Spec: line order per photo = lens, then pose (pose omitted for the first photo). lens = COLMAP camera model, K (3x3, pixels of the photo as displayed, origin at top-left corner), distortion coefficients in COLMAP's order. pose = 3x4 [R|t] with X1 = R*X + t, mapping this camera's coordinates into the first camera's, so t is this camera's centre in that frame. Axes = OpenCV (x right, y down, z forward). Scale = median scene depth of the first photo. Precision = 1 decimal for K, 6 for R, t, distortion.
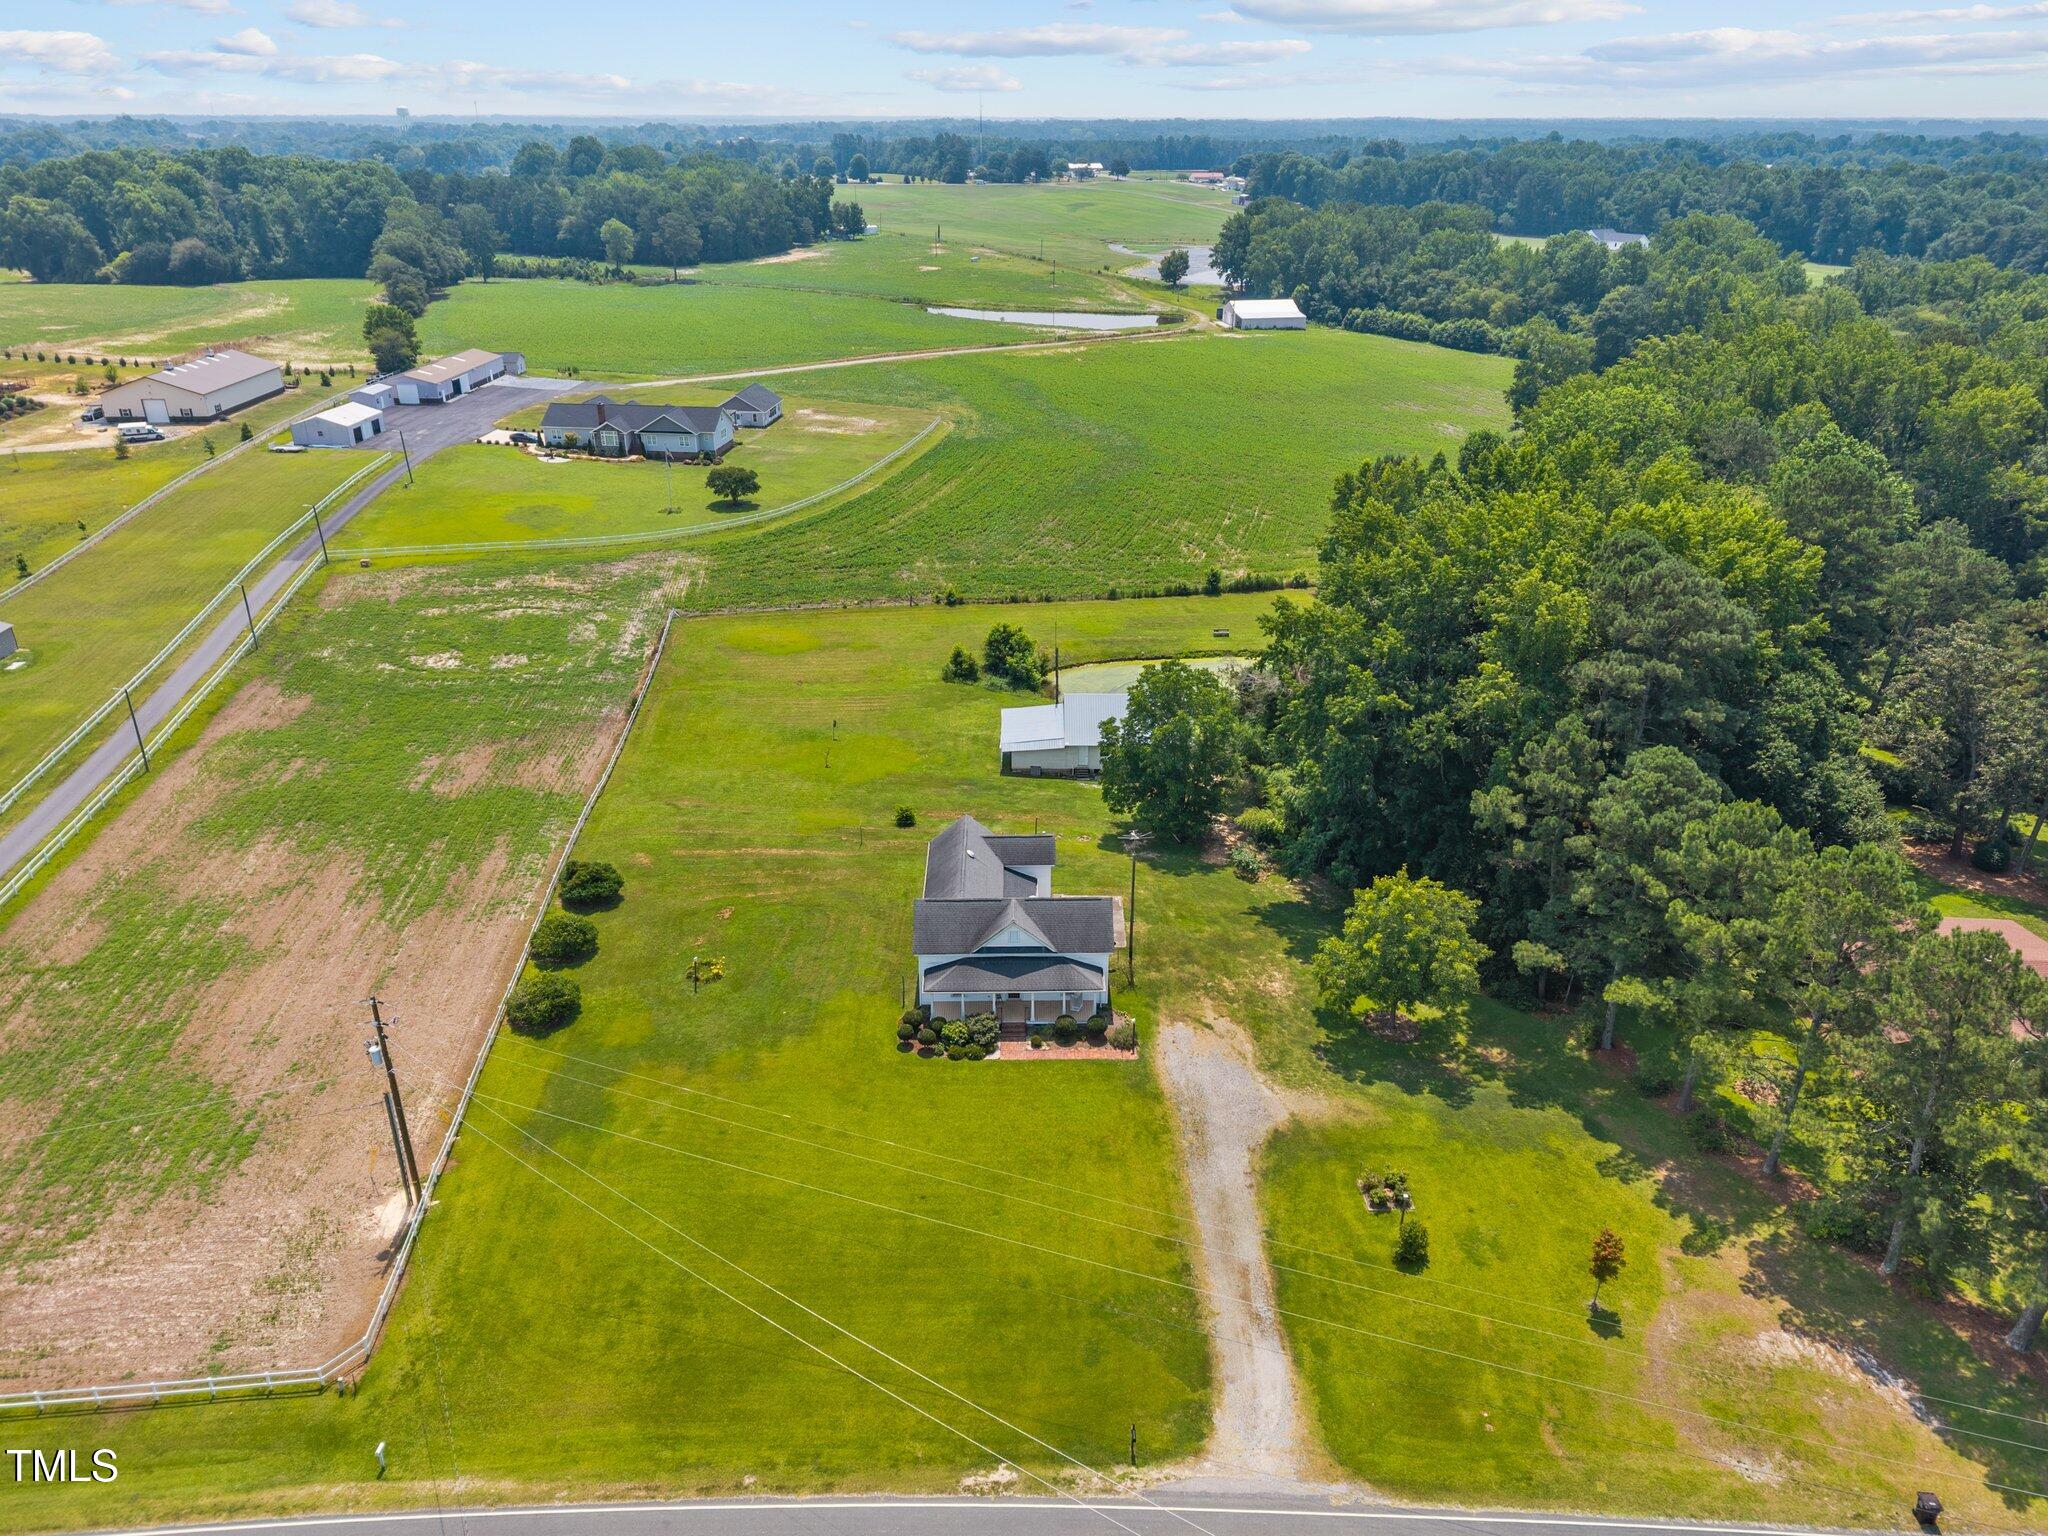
lens RADIAL K [[1391.9, 0, 1028.1], [0, 1391.9, 764.4], [0, 0, 1]] dist [0.015998, -0.016128]
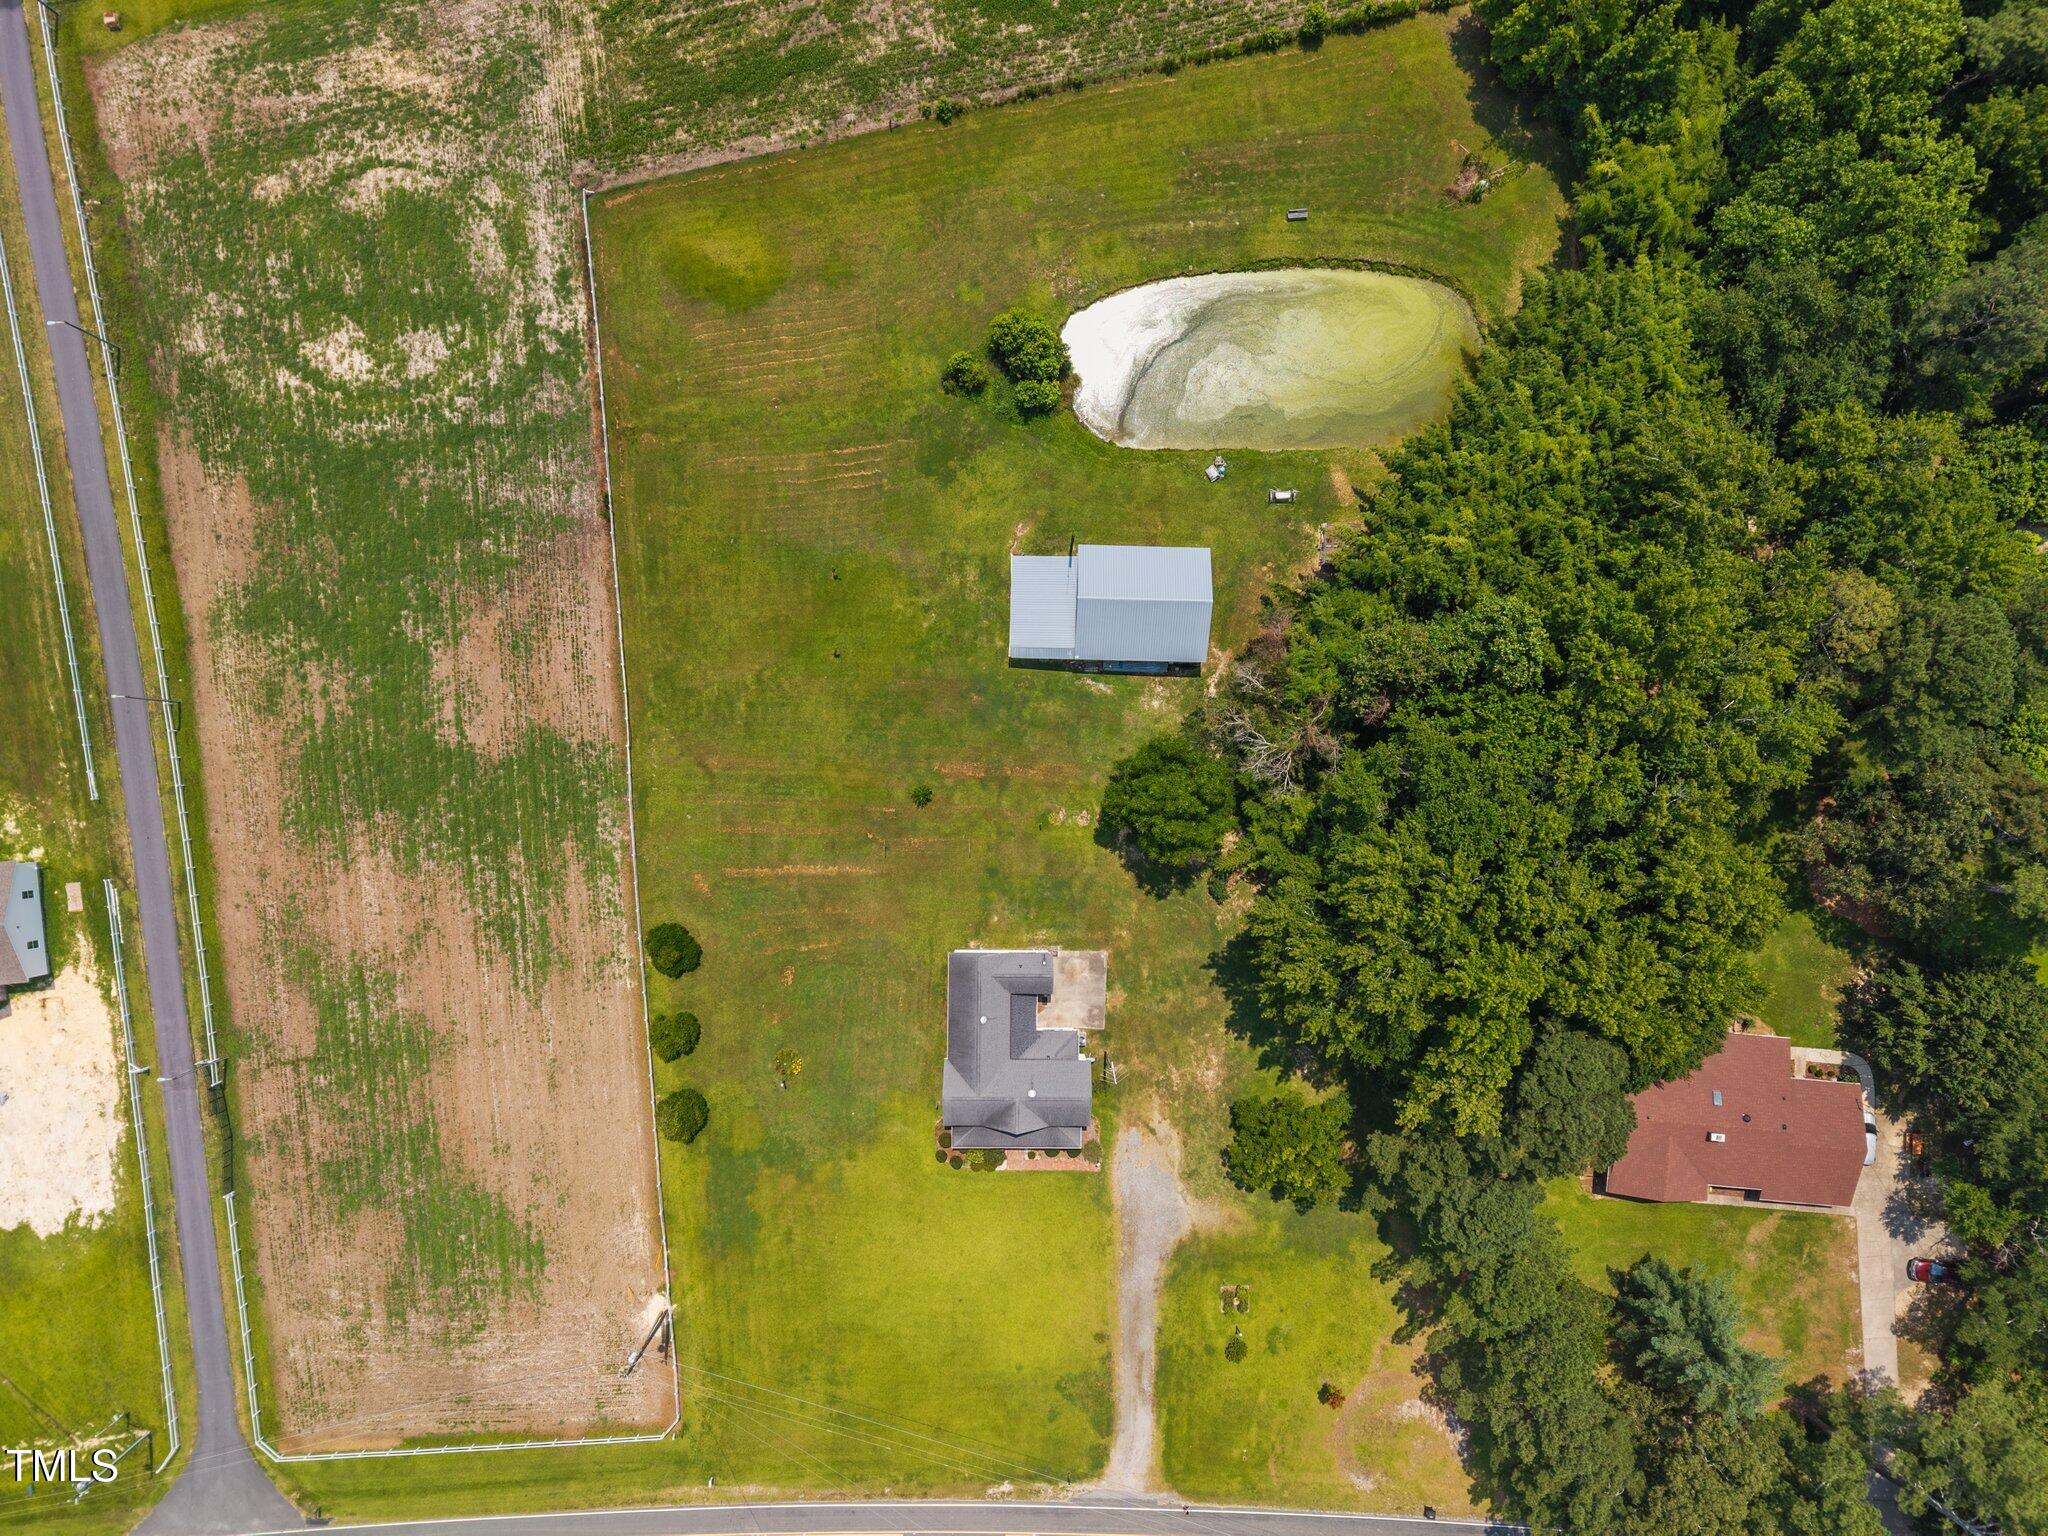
lens RADIAL K [[1391.9, 0, 1028.1], [0, 1391.9, 764.4], [0, 0, 1]] dist [0.015998, -0.016128]
pose [[0.999675, 0.022910, 0.011226, -0.023497], [-0.019941, 0.427186, 0.903944, -1.297095], [0.015913, -0.903874, 0.427503, 0.749554]]
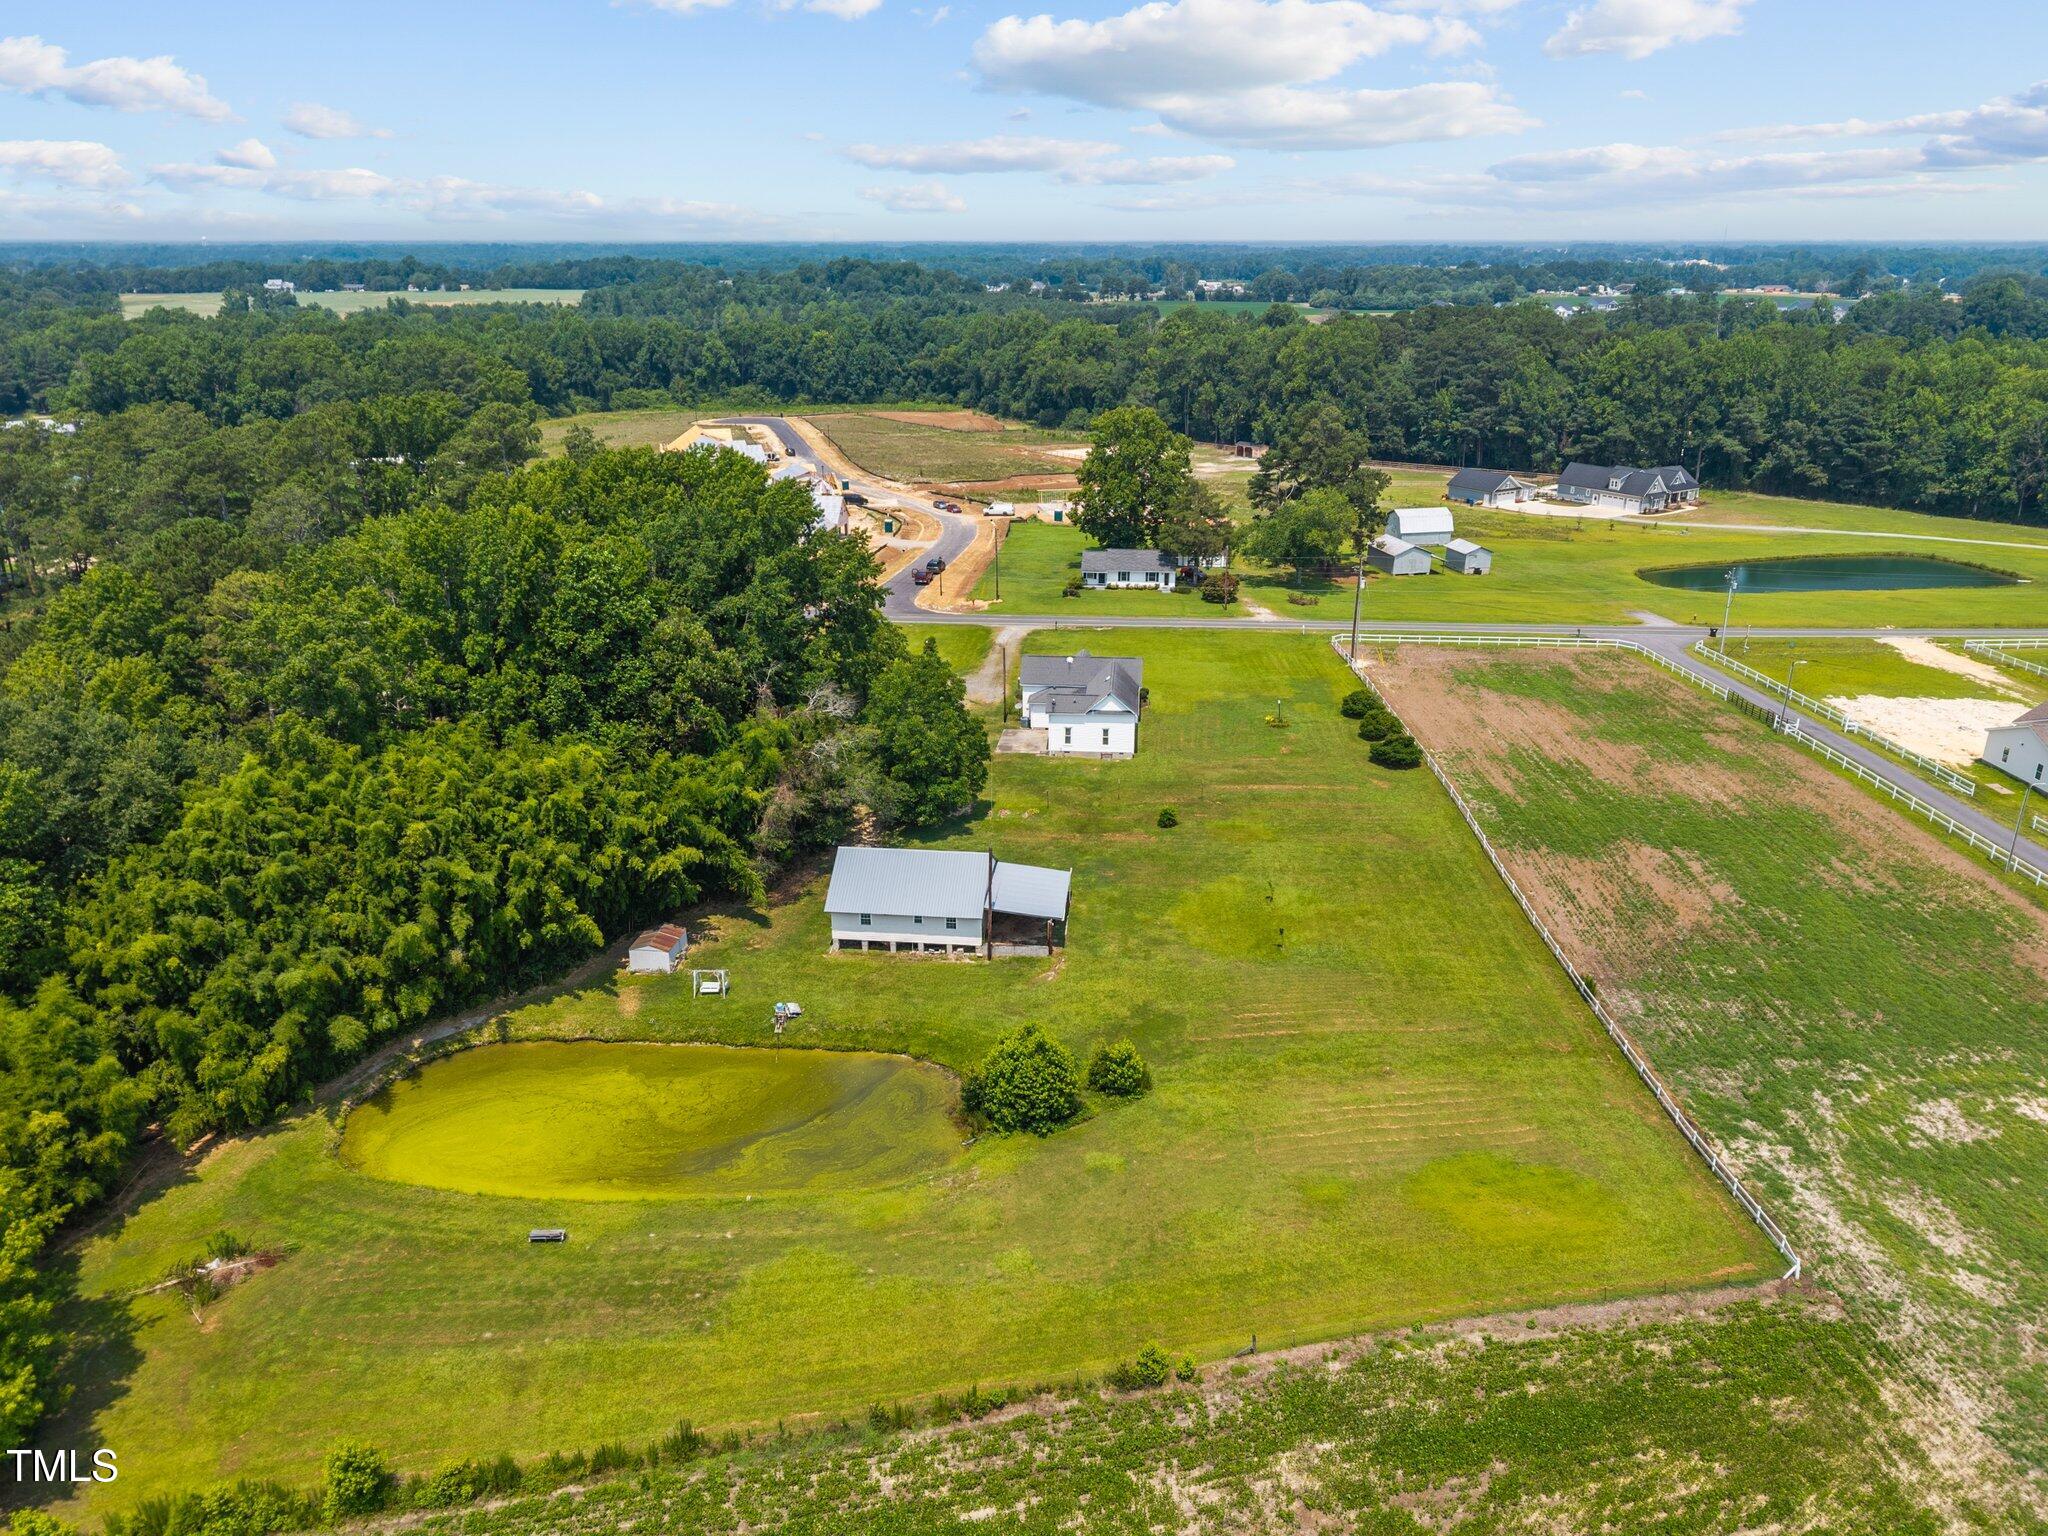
lens RADIAL K [[1382.1, 0, 1044.9], [0, 1382.1, 766.7], [0, 0, 1]] dist [0.051184, -0.052781]
pose [[-0.996060, -0.033697, 0.082028, -0.106189], [0.035184, 0.698908, 0.714346, -1.019435], [-0.081401, 0.714418, -0.694969, 2.319776]]
